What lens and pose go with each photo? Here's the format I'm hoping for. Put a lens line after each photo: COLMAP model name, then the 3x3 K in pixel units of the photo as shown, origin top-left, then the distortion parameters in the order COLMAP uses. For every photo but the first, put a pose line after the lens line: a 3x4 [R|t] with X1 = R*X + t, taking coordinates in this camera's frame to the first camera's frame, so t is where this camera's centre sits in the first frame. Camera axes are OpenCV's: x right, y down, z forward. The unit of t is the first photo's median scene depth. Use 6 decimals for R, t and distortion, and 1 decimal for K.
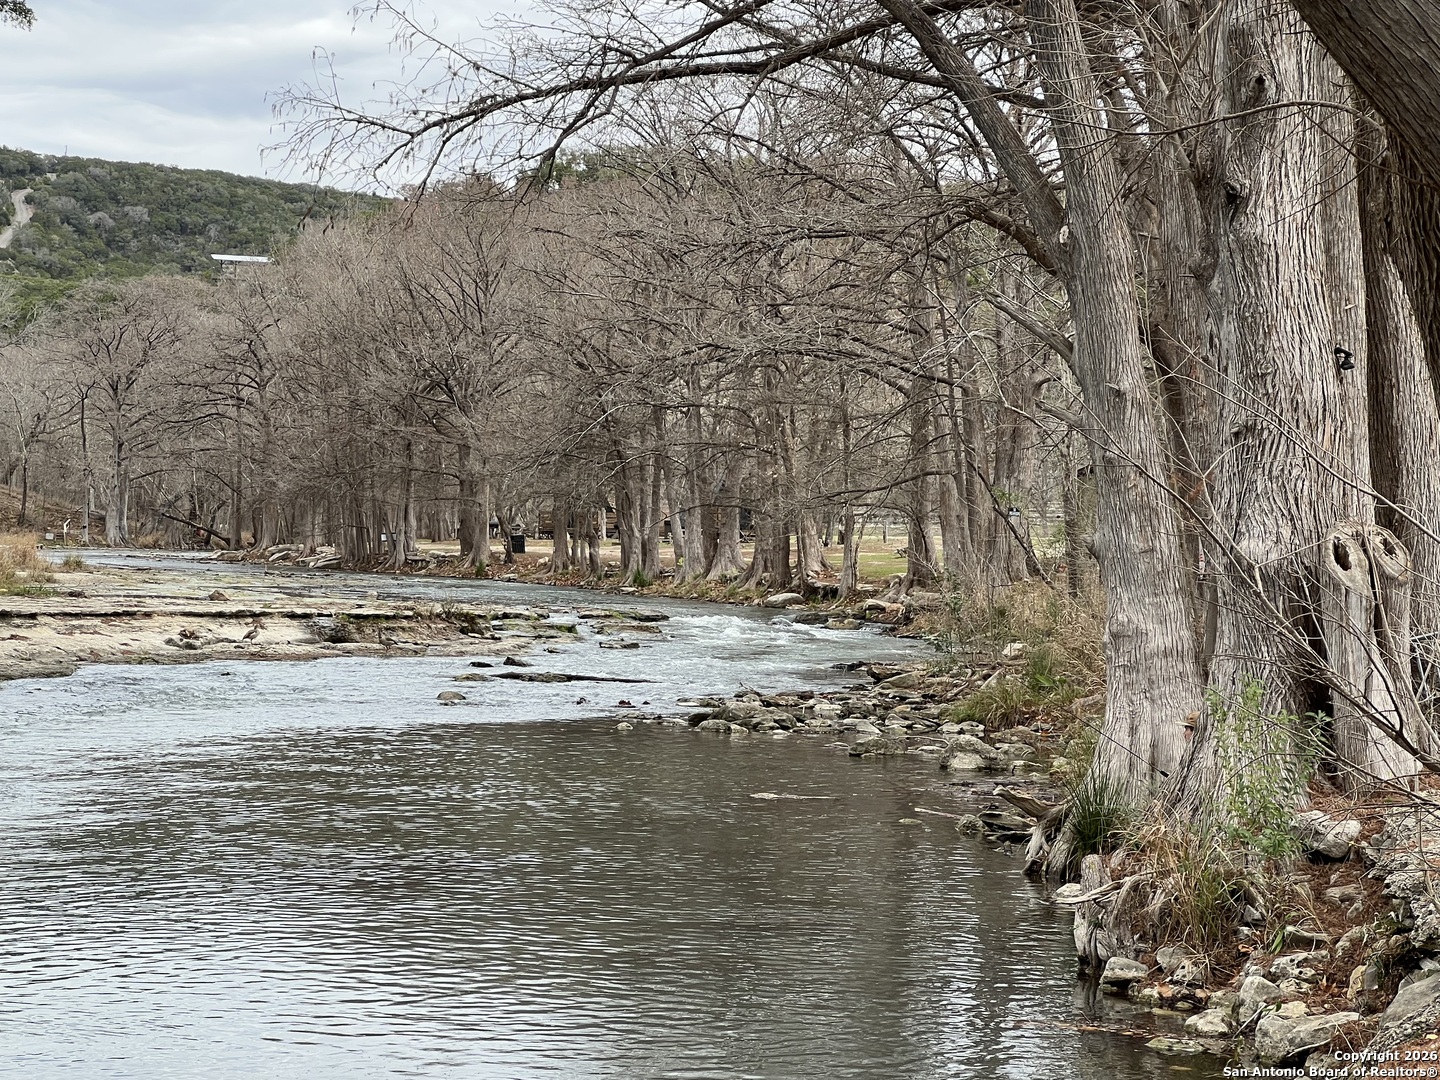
lens RADIAL K [[3420.4, 0, 711.9], [0, 3420.4, 542.6], [0, 0, 1]] dist [0.080895, 0.000000]
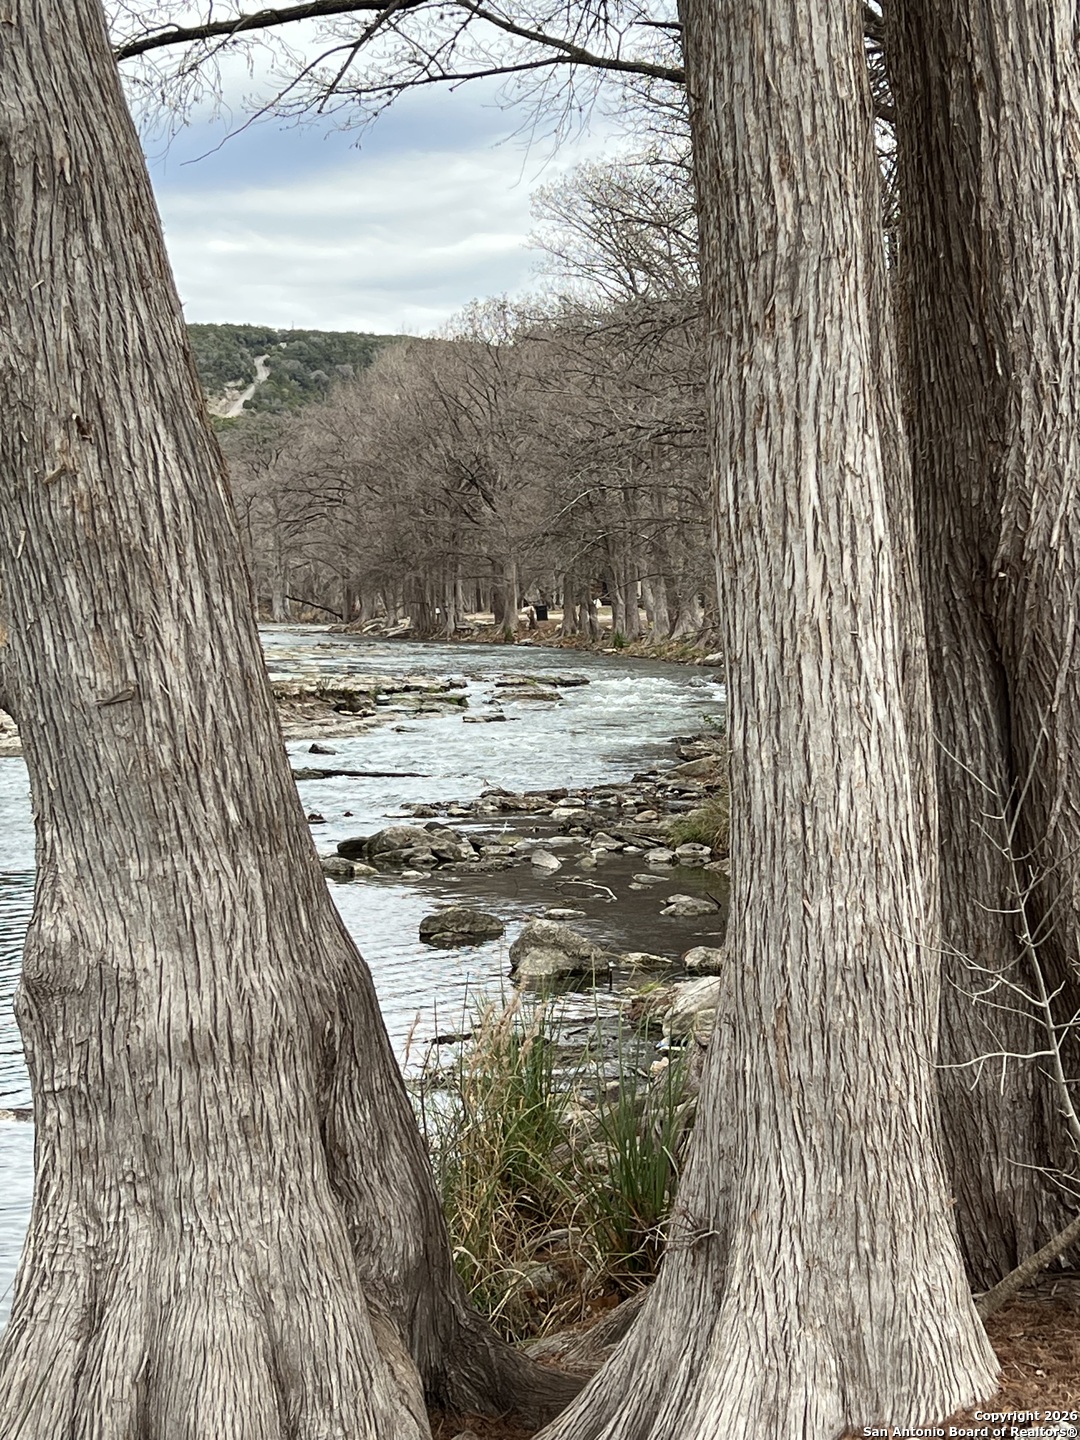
lens RADIAL K [[2558.2, 0, 550.9], [0, 2558.2, 747.4], [0, 0, 1]] dist [0.168941, 0.000000]
pose [[0.995467, -0.028748, -0.090655, 0.041332], [0.033722, 0.997981, 0.053826, -0.000887], [0.088925, -0.056639, 0.994427, 0.178111]]
